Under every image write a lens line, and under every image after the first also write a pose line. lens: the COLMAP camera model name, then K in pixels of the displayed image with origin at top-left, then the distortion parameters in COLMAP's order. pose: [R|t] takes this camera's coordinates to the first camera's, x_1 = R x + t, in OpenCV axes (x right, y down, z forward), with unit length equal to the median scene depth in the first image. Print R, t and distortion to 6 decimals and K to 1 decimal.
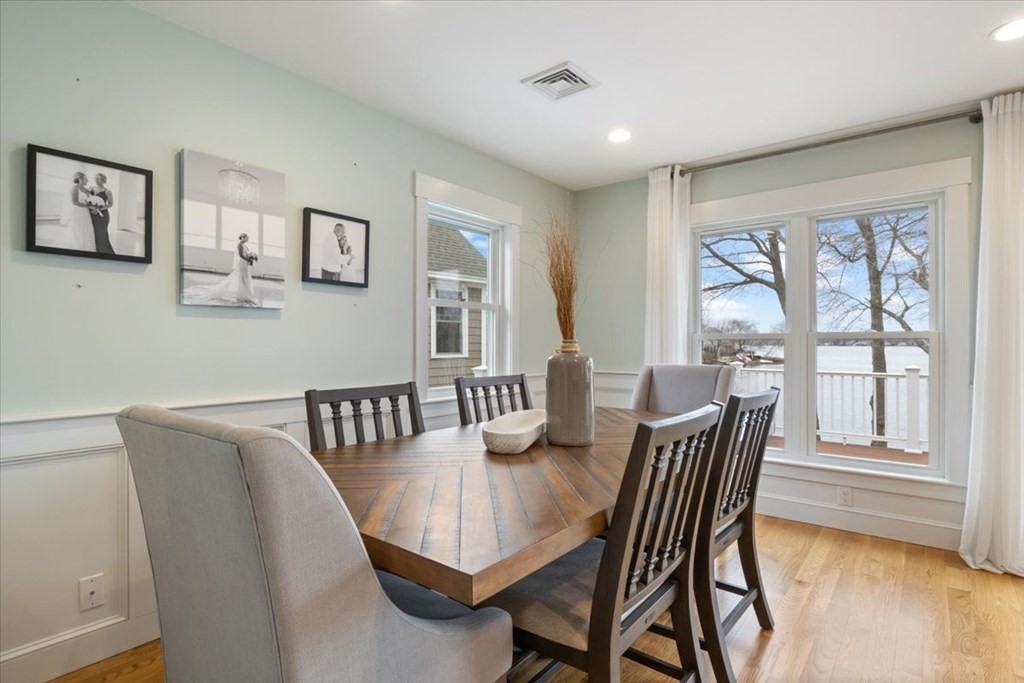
lens RADIAL K [[516.8, 0, 512.0], [0, 516.8, 341.5], [0, 0, 1]] dist [-0.000063, 0.000179]
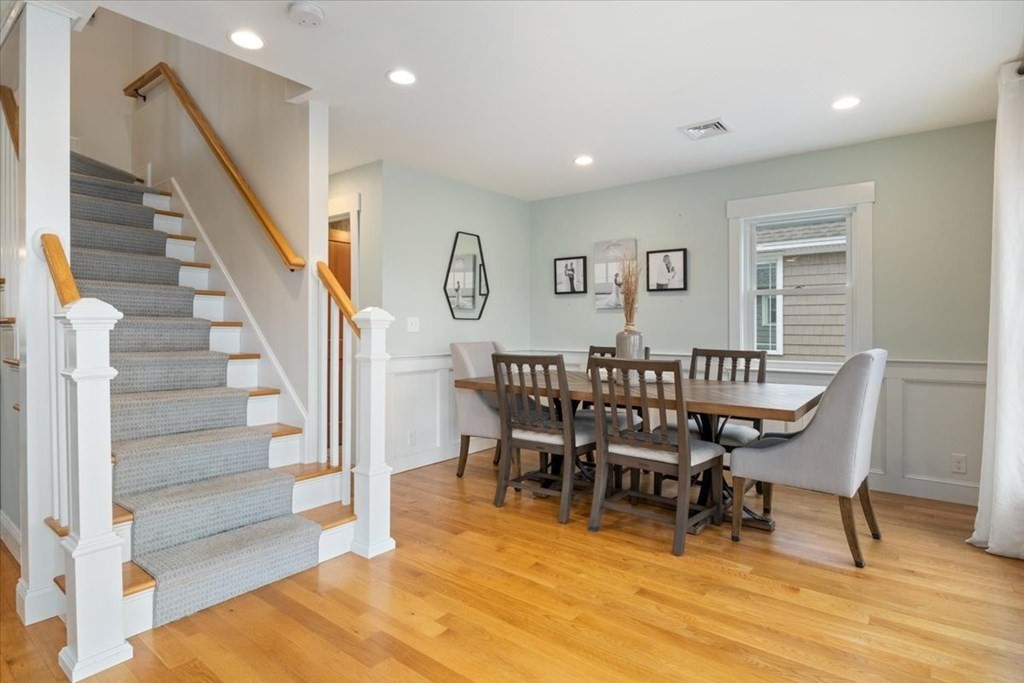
lens RADIAL K [[516.8, 0, 512.0], [0, 516.8, 341.5], [0, 0, 1]] dist [-0.000063, 0.000179]
pose [[0.035823, 0.030524, -0.998892, 1.619449], [0.004699, 0.999517, 0.030712, 0.003552], [0.999347, -0.005794, 0.035663, 0.505230]]
